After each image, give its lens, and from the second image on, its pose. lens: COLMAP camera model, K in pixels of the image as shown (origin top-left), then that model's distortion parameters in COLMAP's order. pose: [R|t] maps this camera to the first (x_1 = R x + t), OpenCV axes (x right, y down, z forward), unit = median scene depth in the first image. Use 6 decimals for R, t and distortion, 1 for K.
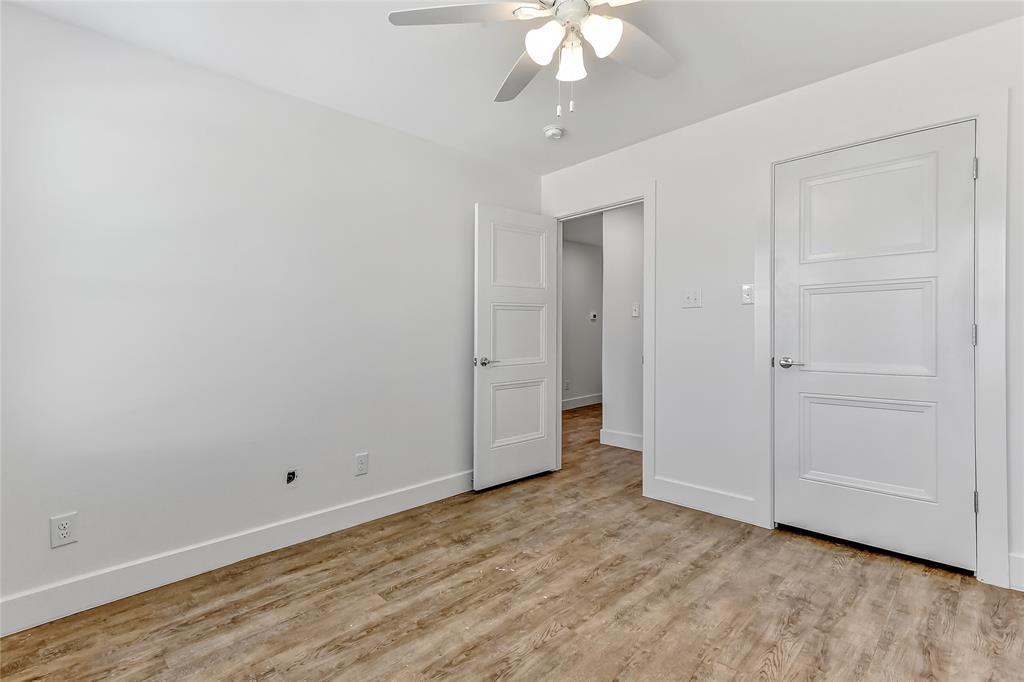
lens RADIAL K [[469.3, 0, 514.9], [0, 469.3, 338.4], [0, 0, 1]] dist [0.010408, -0.004450]
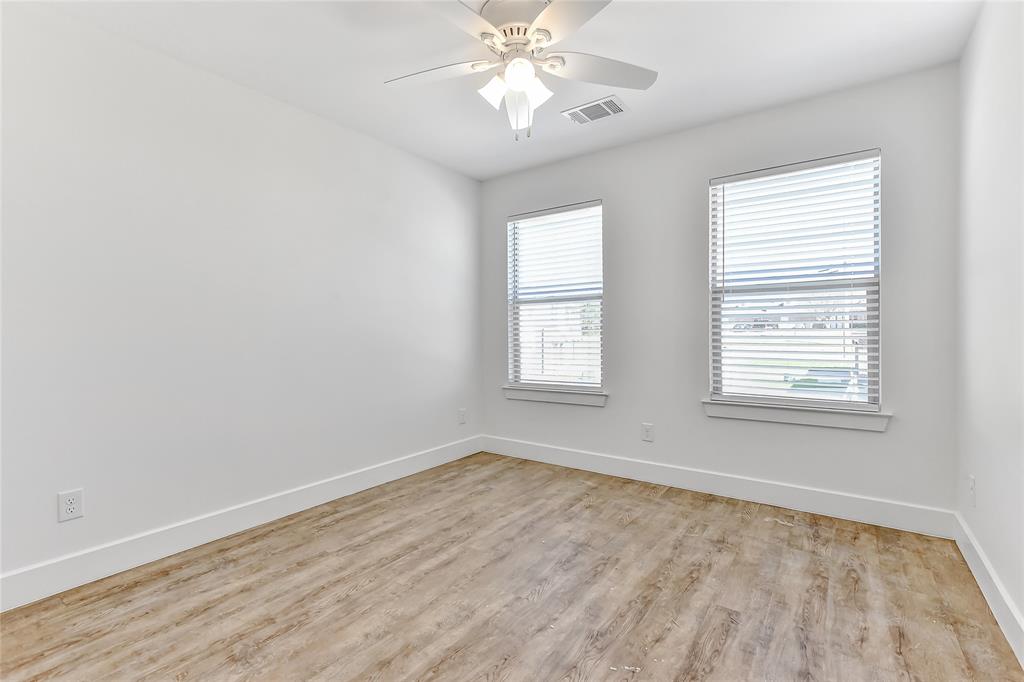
lens RADIAL K [[469.3, 0, 510.7], [0, 469.3, 338.2], [0, 0, 1]] dist [0.010408, -0.004450]
pose [[-0.986184, 0.020969, -0.164323, 0.283497], [0.017524, 0.999596, 0.022384, 0.006761], [0.164726, 0.019195, -0.986153, 1.928690]]
